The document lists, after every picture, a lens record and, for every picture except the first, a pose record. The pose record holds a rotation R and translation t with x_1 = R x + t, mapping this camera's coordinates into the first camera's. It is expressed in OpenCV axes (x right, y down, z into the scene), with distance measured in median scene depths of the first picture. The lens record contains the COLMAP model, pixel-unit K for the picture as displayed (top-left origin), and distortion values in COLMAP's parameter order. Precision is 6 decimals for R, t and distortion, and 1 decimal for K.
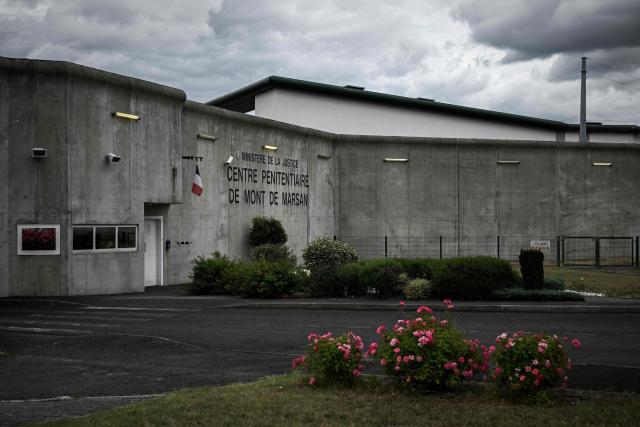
lens RADIAL K [[968.0, 0, 320.0], [0, 968.0, 213.5], [0, 0, 1]] dist [0.001666, 0.024017]
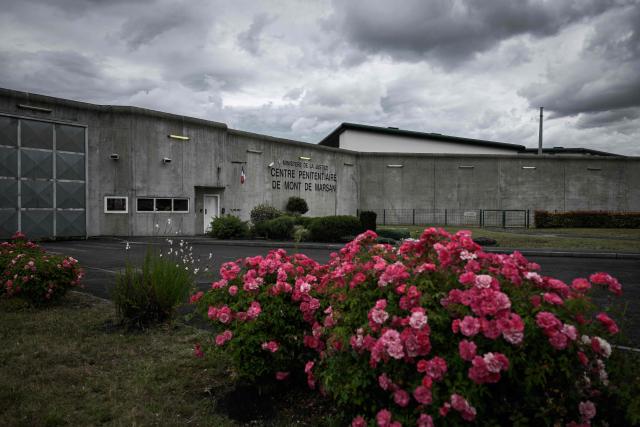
lens RADIAL K [[496.0, 0, 320.0], [0, 496.0, 213.5], [0, 0, 1]] dist [0.011331, 0.002254]
pose [[0.971188, 0.009103, -0.238139, 0.210530], [-0.004039, 0.999755, 0.021741, 0.014884], [0.238279, -0.020153, 0.970988, 0.126584]]
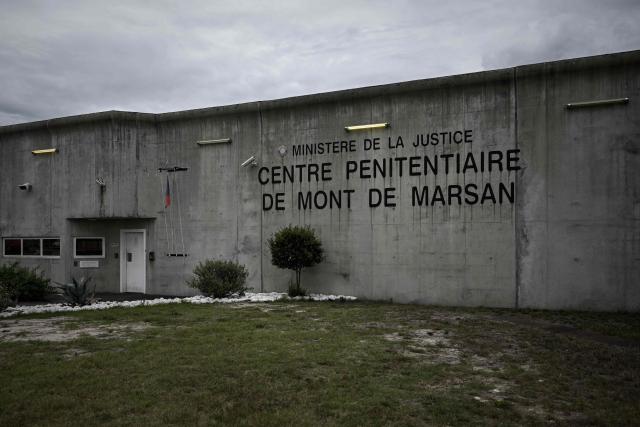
lens RADIAL K [[539.4, 0, 320.0], [0, 539.4, 240.5], [0, 0, 1]] dist [-0.002158, 0.000923]
pose [[-0.054155, -0.005368, -0.998518, 0.371602], [0.009806, 0.999934, -0.005907, 0.018119], [0.998484, -0.010111, -0.054098, 1.071469]]
